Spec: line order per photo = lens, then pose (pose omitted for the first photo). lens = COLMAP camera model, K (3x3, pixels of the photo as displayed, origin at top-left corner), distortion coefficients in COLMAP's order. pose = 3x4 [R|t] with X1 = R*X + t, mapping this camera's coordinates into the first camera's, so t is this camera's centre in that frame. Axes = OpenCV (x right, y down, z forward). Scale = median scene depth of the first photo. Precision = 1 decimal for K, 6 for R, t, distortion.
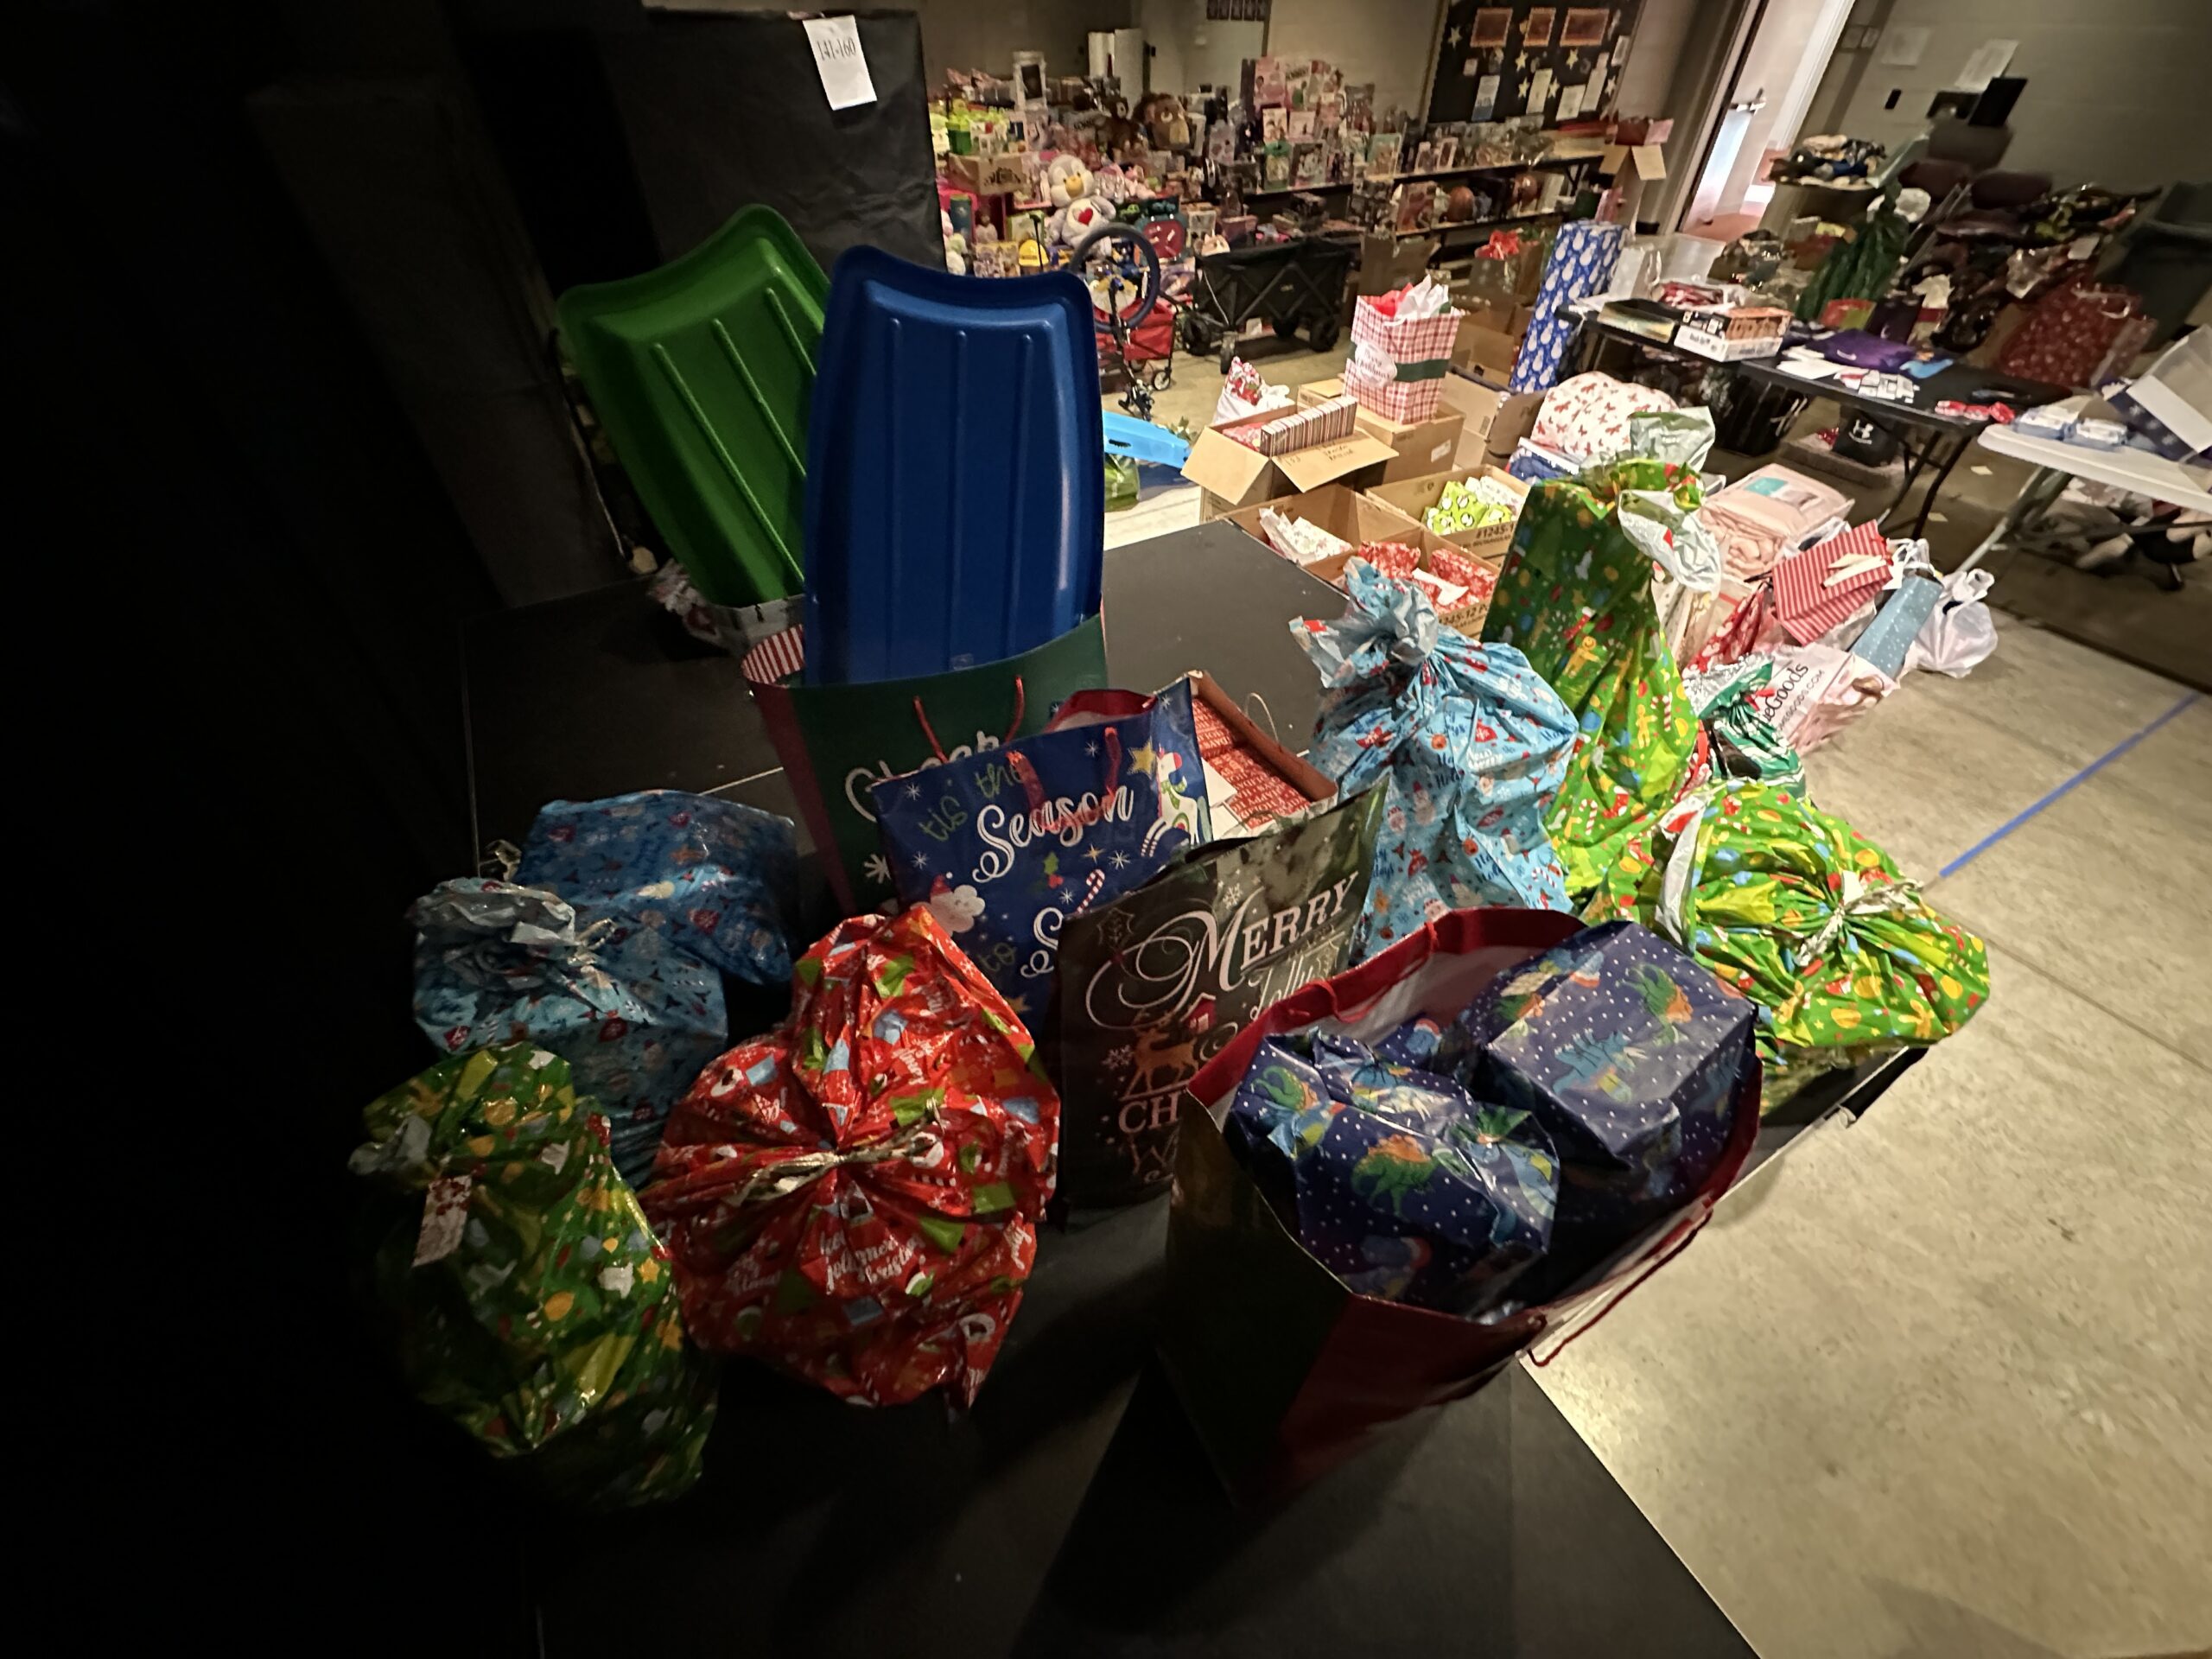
lens RADIAL K [[879.7, 0, 1104.3], [0, 879.7, 831.3], [0, 0, 1]] dist [-0.002174, -0.000336]
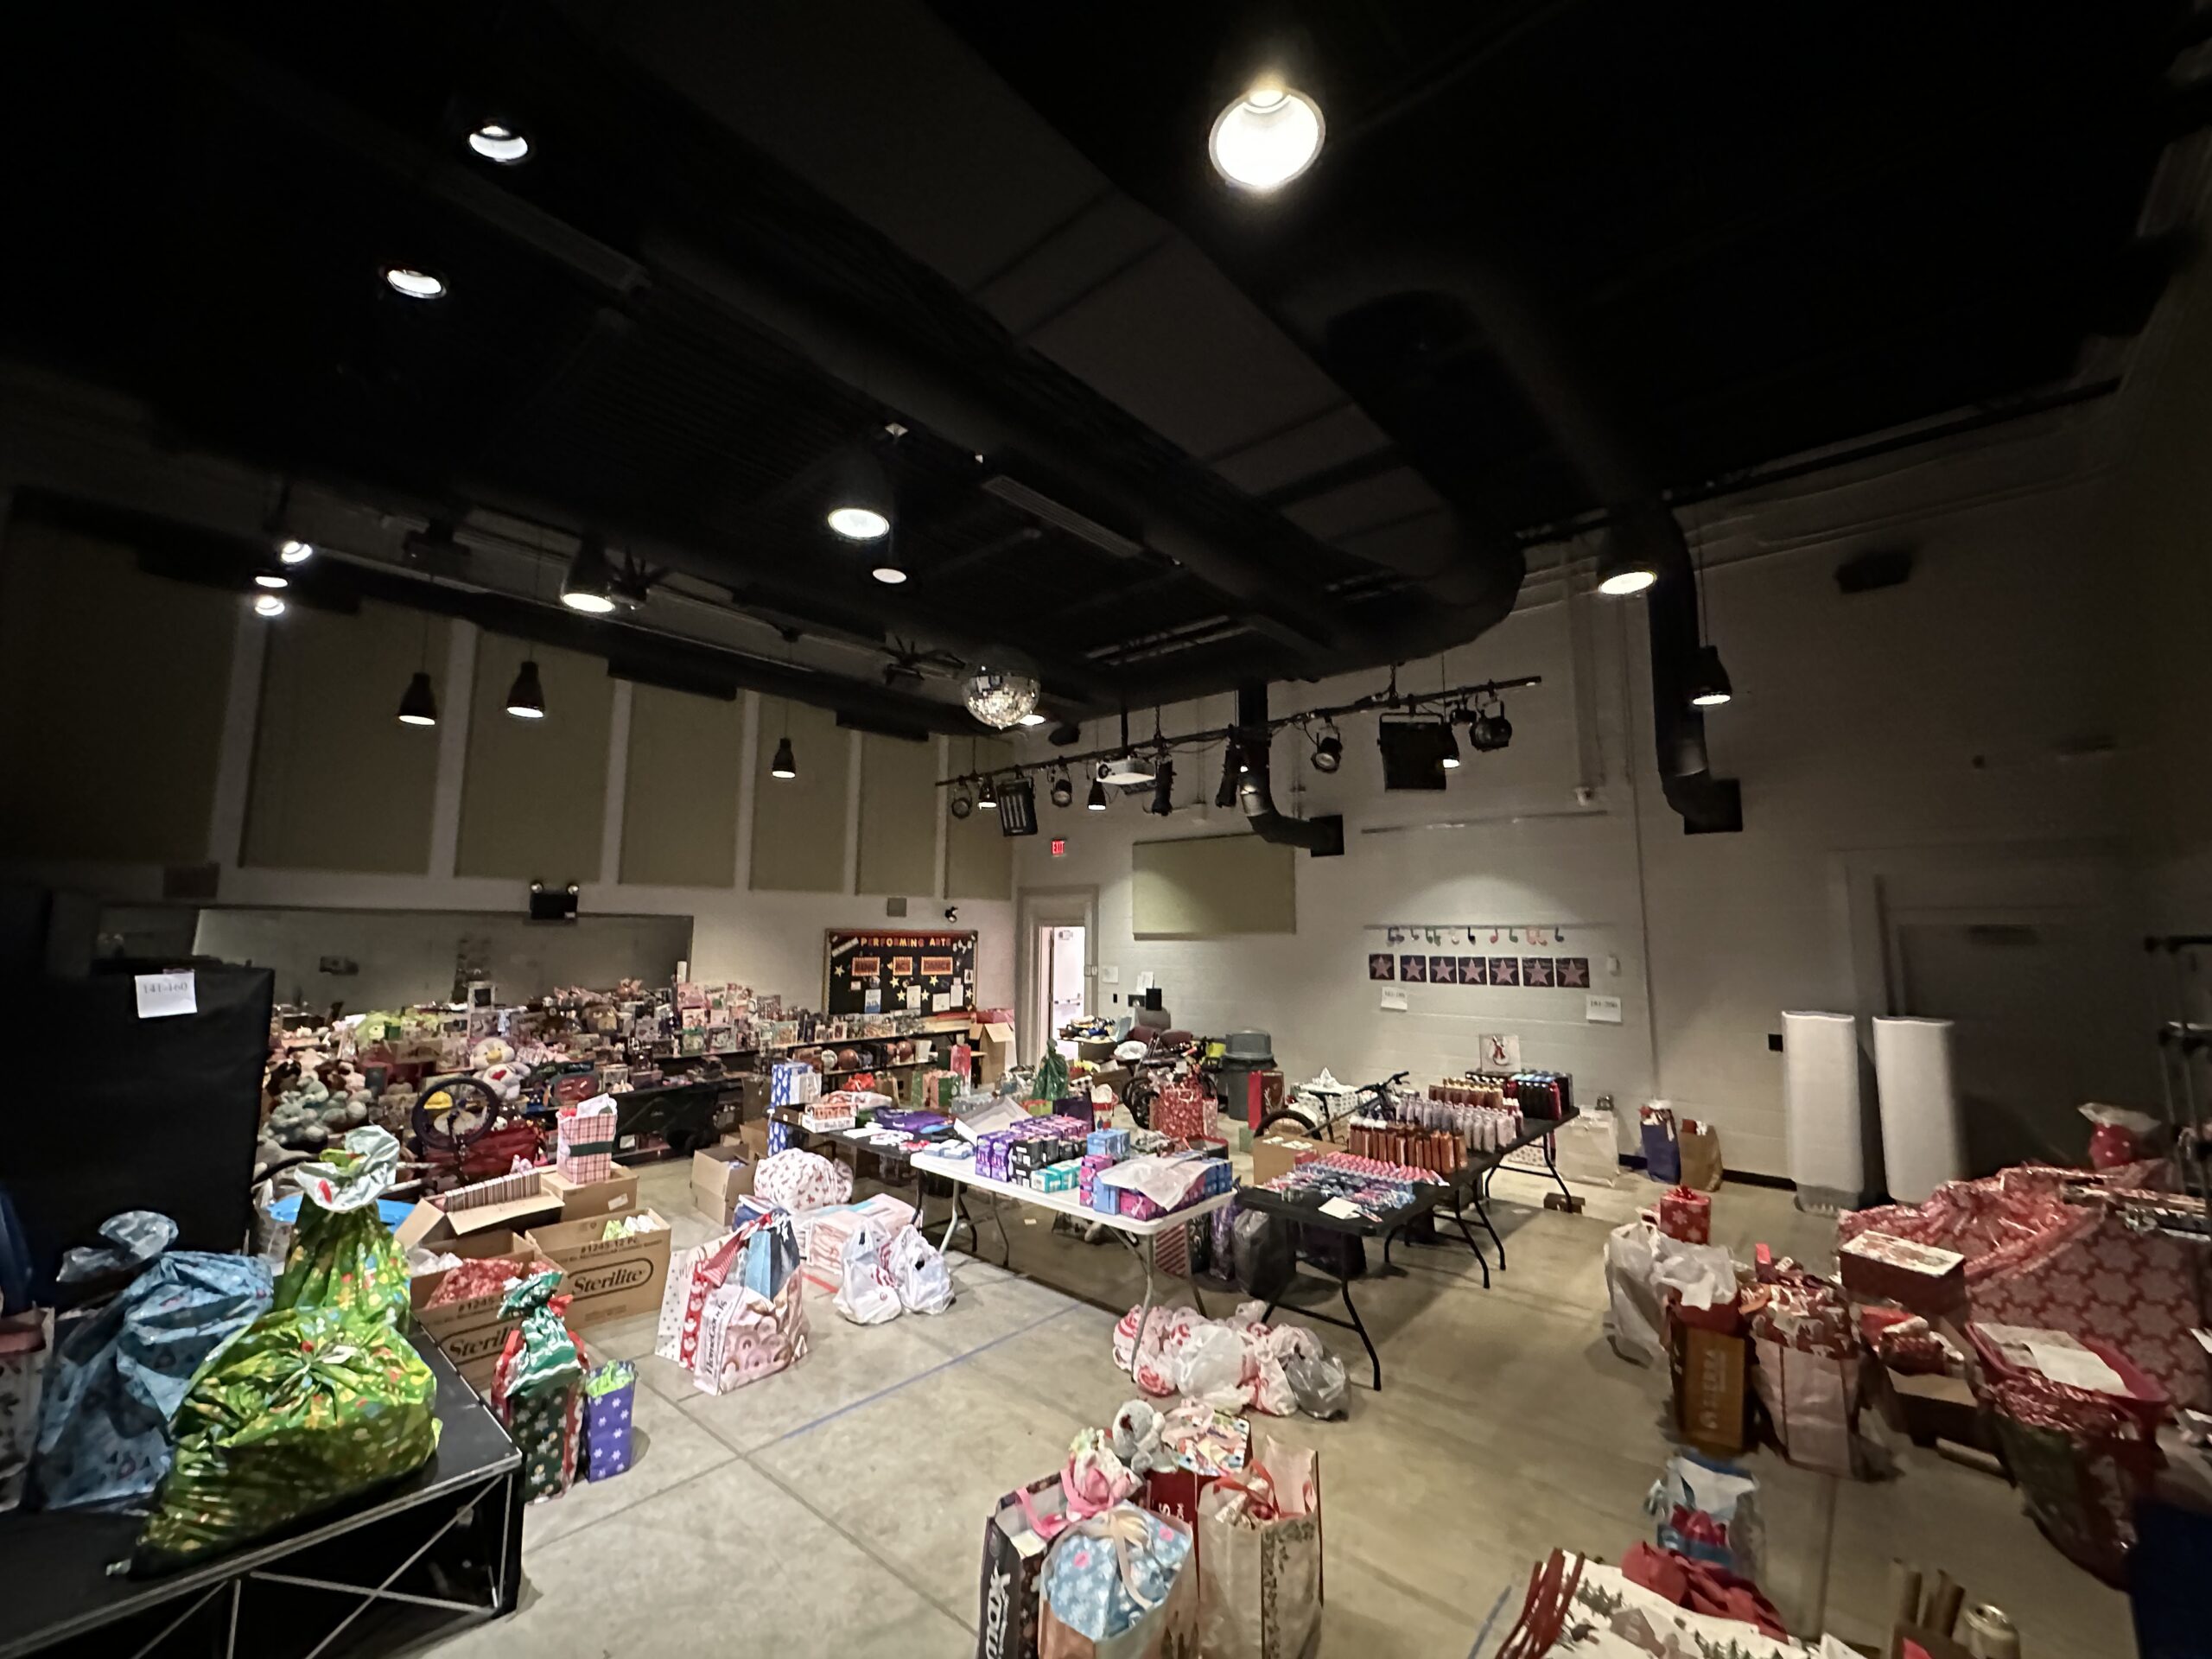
lens RADIAL K [[879.7, 0, 1105.1], [0, 879.7, 829.6], [0, 0, 1]] dist [-0.002174, -0.000336]
pose [[0.948094, 0.048676, 0.314243, 0.366007], [0.212435, 0.638387, -0.739819, 0.221767], [-0.236620, 0.768175, 0.594911, -0.271026]]
